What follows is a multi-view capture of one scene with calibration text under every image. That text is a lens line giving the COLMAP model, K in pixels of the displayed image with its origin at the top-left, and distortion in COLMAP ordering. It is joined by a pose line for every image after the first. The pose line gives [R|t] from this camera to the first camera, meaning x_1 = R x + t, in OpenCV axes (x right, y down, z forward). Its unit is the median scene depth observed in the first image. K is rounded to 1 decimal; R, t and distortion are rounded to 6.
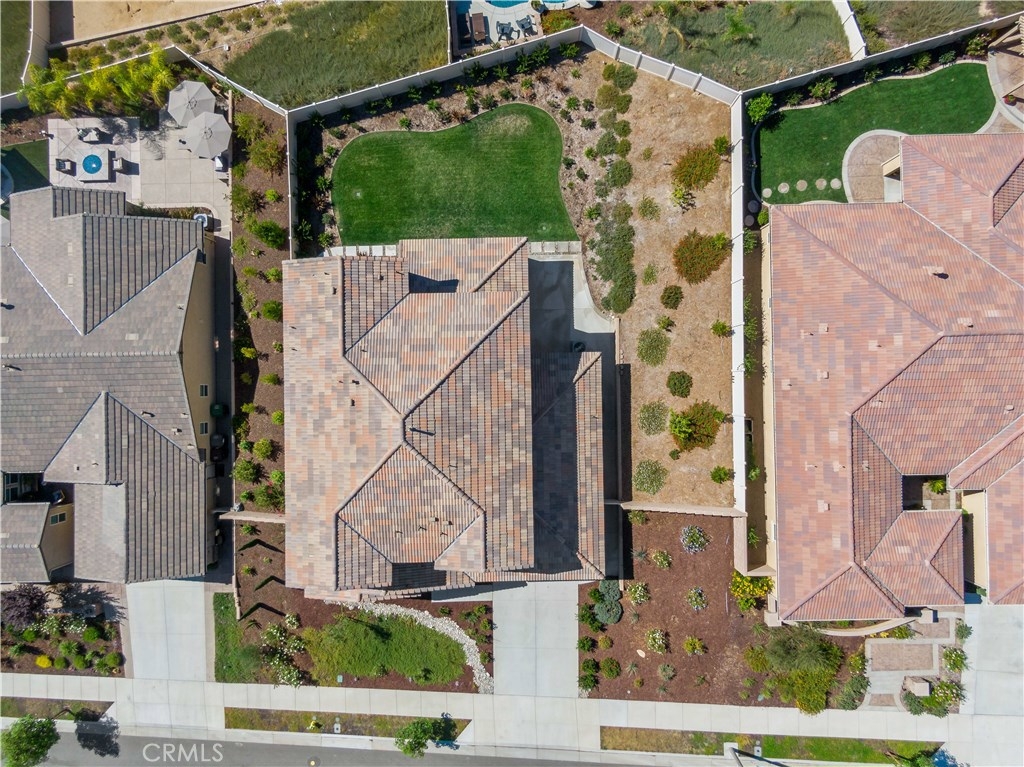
lens RADIAL K [[736.8, 0, 512.0], [0, 736.8, 383.5], [0, 0, 1]] dist [0.003602, -0.007840]
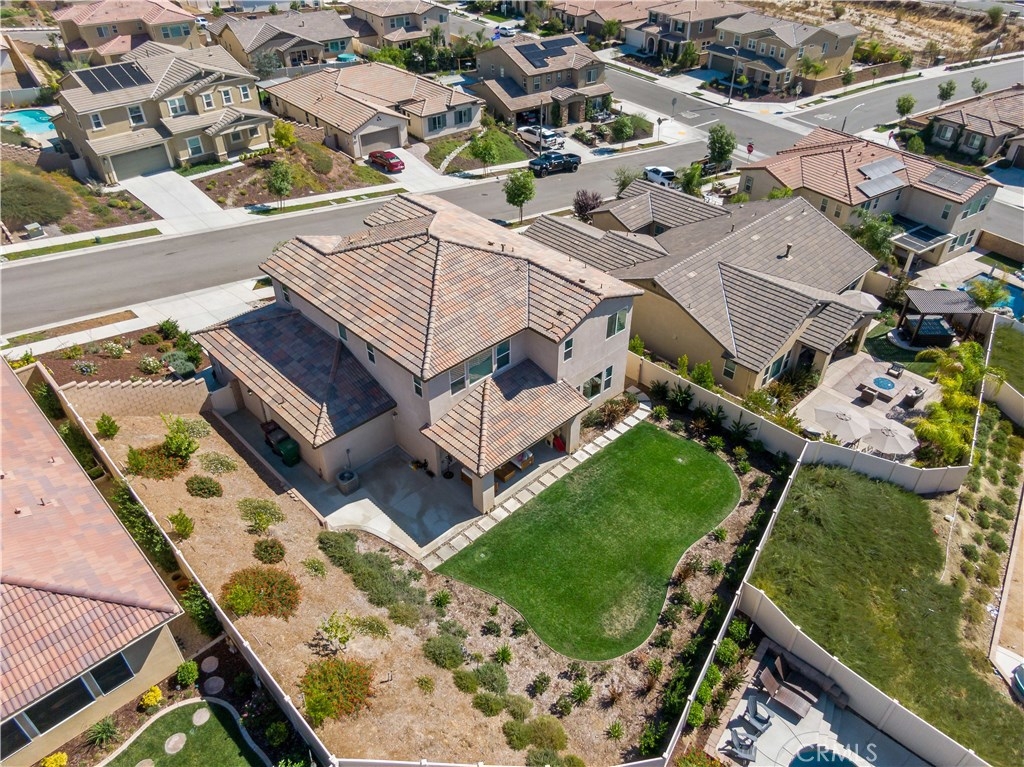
lens RADIAL K [[736.8, 0, 512.0], [0, 736.8, 383.5], [0, 0, 1]] dist [0.003602, -0.007840]
pose [[-0.733807, 0.419152, -0.534639, 0.337133], [-0.679136, -0.432496, 0.593061, -0.585852], [0.017354, 0.798285, 0.602030, 0.437051]]
